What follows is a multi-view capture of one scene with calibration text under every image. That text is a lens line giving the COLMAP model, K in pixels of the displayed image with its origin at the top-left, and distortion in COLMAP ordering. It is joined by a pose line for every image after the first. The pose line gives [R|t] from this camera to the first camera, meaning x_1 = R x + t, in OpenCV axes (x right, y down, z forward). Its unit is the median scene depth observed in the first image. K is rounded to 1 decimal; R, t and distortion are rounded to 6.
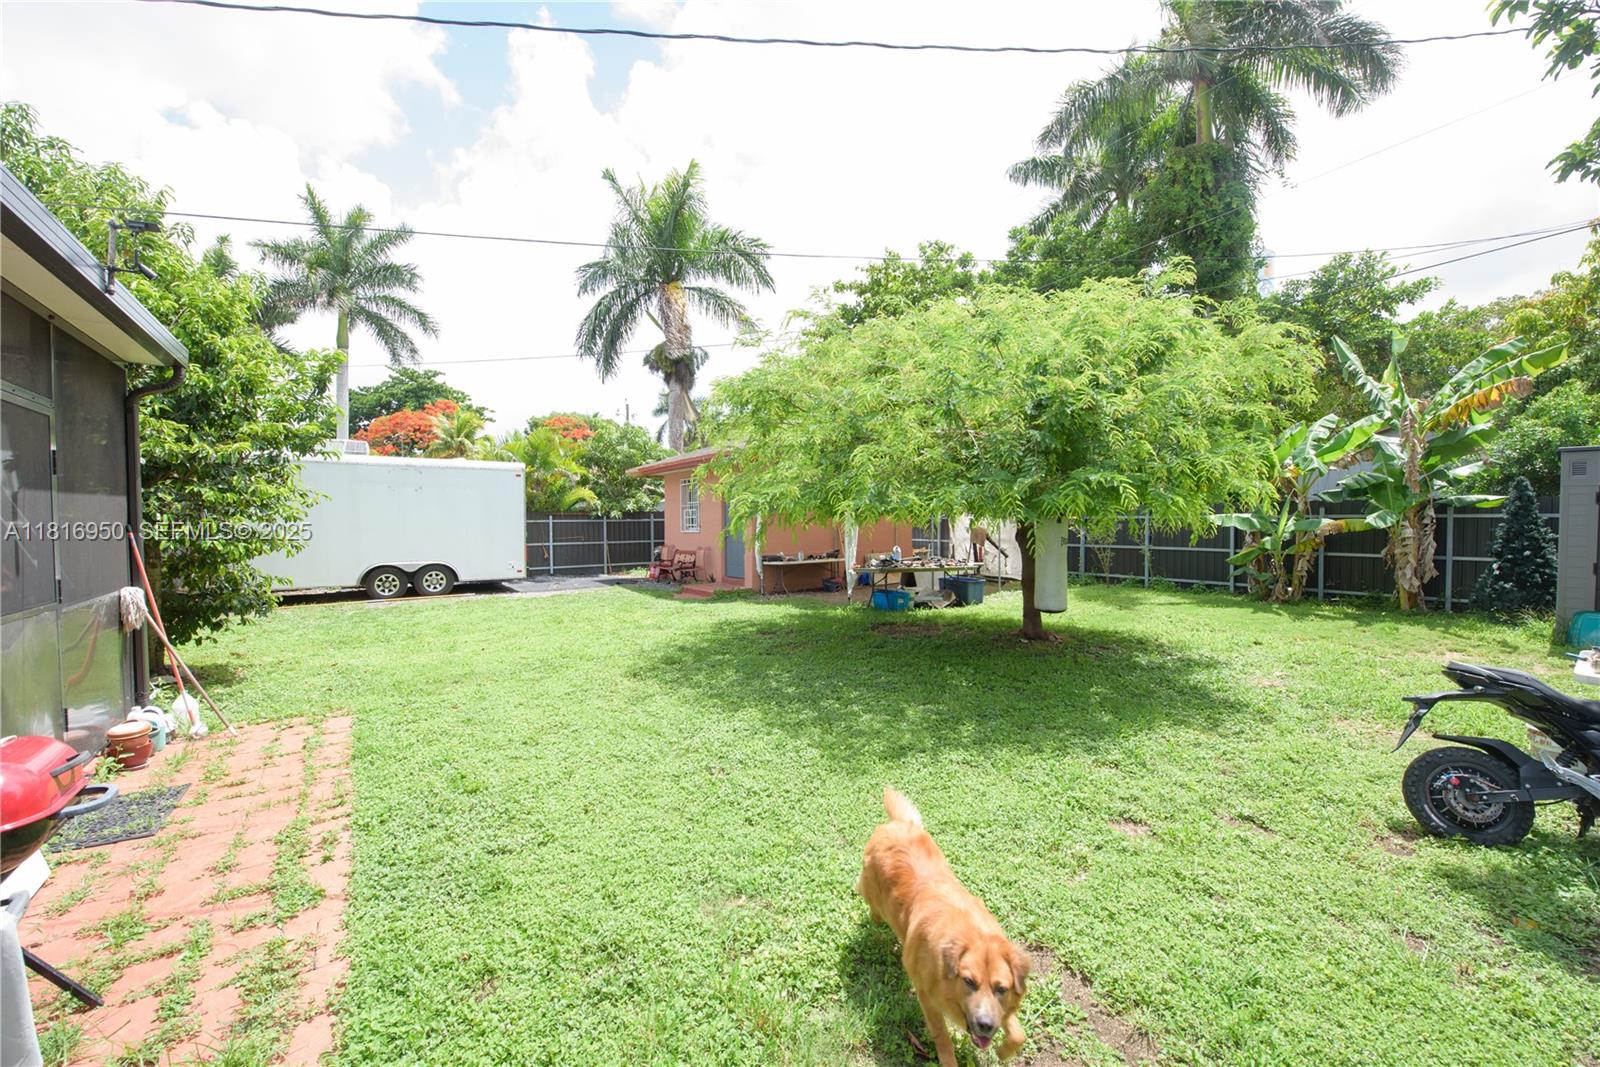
lens RADIAL K [[627.2, 0, 800.0], [0, 627.2, 533.5], [0, 0, 1]] dist [-0.019465, -0.000033]
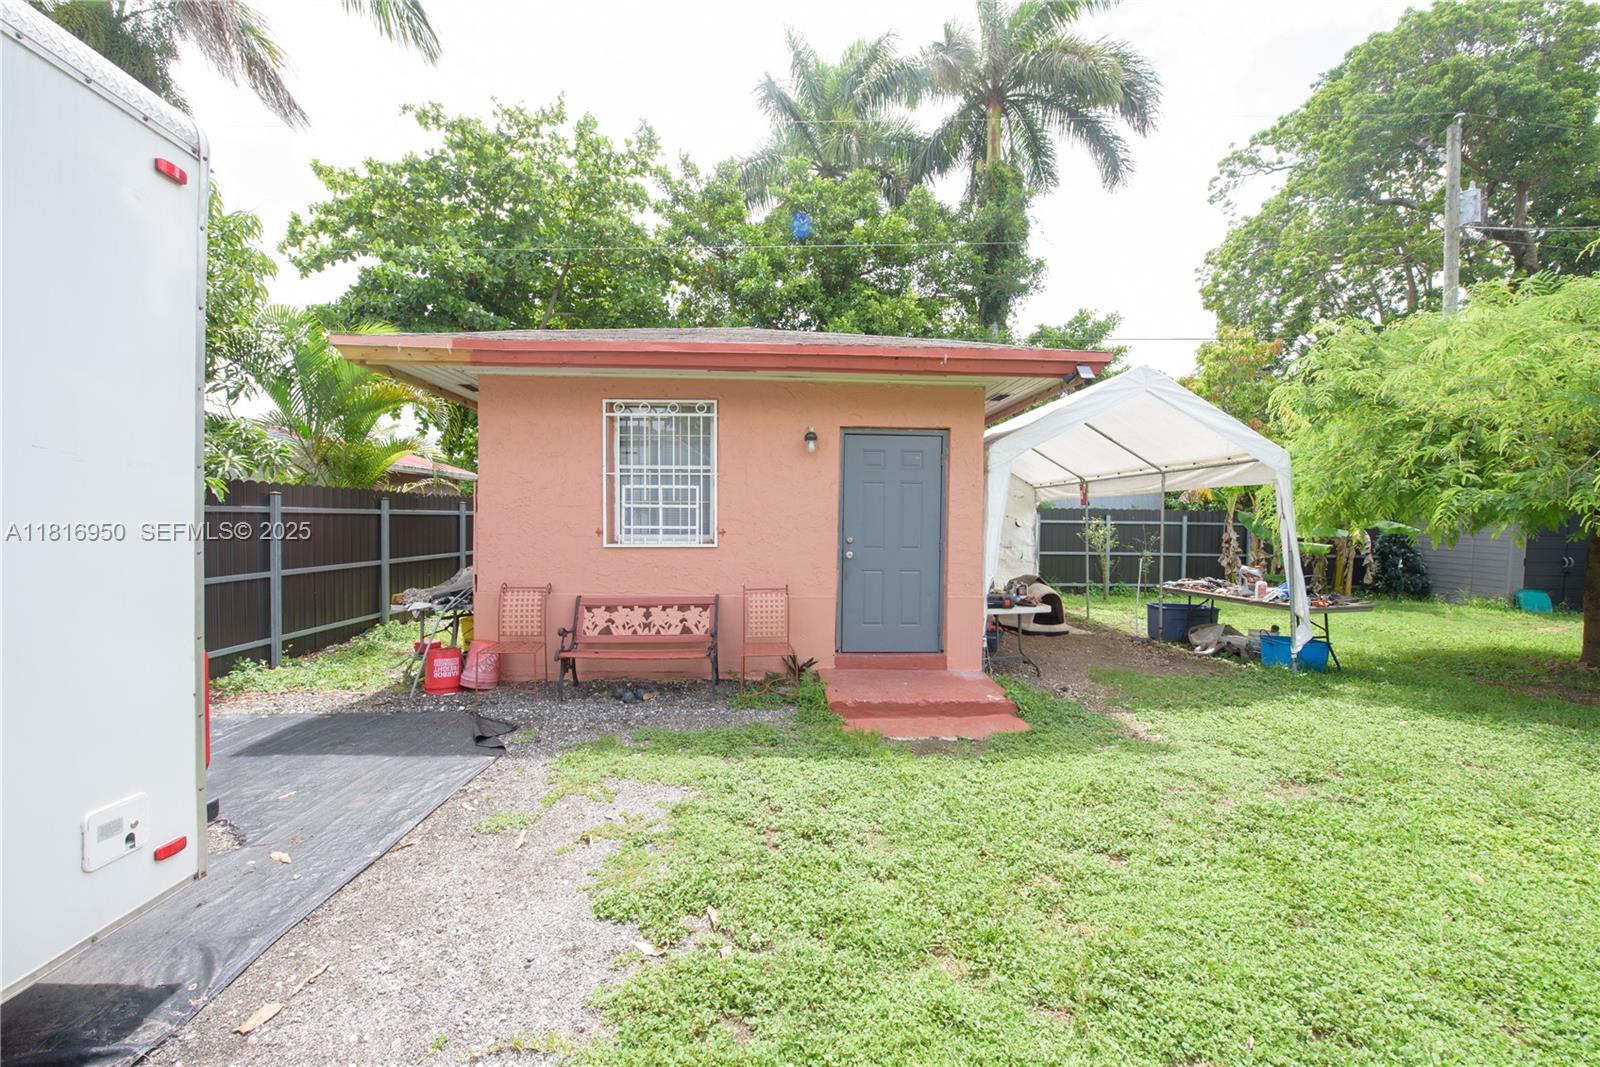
lens RADIAL K [[627.2, 0, 800.0], [0, 627.2, 533.5], [0, 0, 1]] dist [-0.019465, -0.000033]
pose [[0.543826, -0.004380, 0.839187, -0.311465], [0.001667, 0.999990, 0.004139, -0.008432], [-0.839196, -0.000852, 0.543828, 0.525945]]
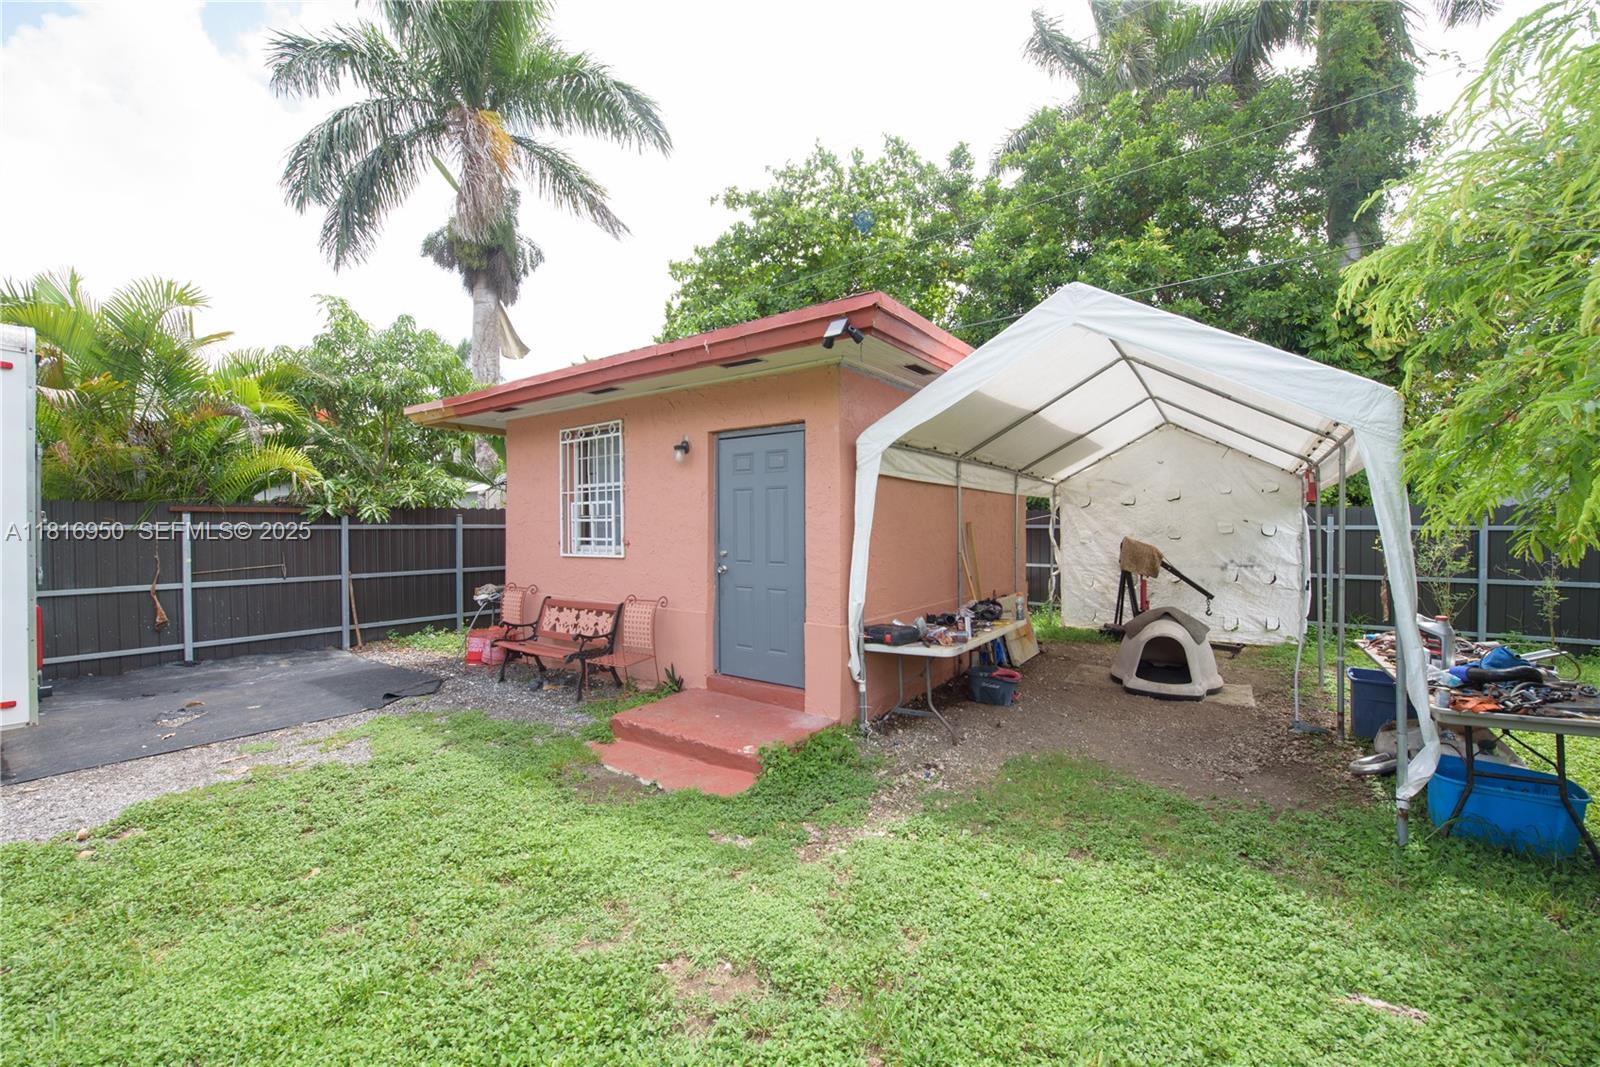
lens RADIAL K [[627.2, 0, 800.0], [0, 627.2, 533.5], [0, 0, 1]] dist [-0.019465, -0.000033]
pose [[0.942495, 0.002522, 0.334210, -0.133327], [0.000705, 0.999954, -0.009533, -0.009807], [-0.334218, 0.009220, 0.942451, 0.412430]]
